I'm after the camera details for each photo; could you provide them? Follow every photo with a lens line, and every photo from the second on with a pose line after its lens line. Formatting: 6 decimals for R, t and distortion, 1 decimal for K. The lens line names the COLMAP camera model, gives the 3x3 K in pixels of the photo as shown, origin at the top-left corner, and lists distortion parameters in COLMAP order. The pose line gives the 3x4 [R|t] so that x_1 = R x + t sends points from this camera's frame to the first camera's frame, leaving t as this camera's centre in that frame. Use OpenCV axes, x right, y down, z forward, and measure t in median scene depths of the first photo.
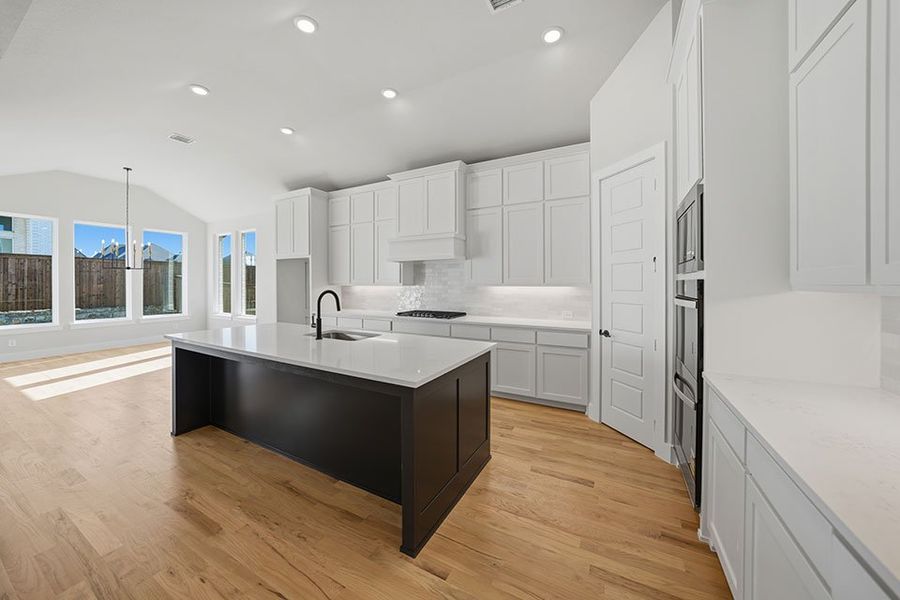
lens RADIAL K [[319.3, 0, 449.6], [0, 319.3, 286.6], [0, 0, 1]] dist [0.000308, 0.000204]
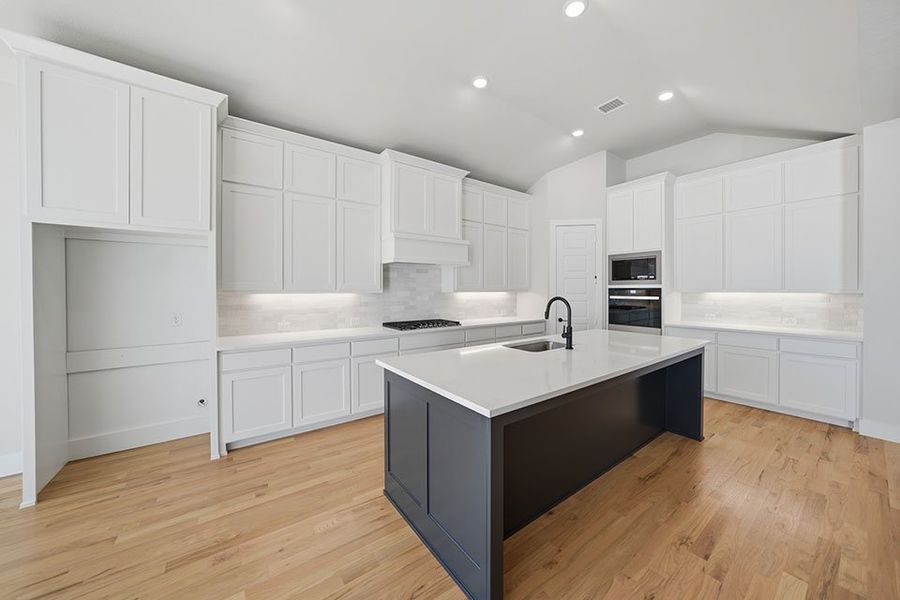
lens RADIAL K [[312.7, 0, 457.2], [0, 312.7, 286.0], [0, 0, 1]] dist [-0.000184, -0.000036]
pose [[0.409685, 0.008659, 0.912186, -0.704037], [0.011768, 0.999822, -0.014776, -0.005388], [-0.912151, 0.016789, 0.409510, 0.463916]]
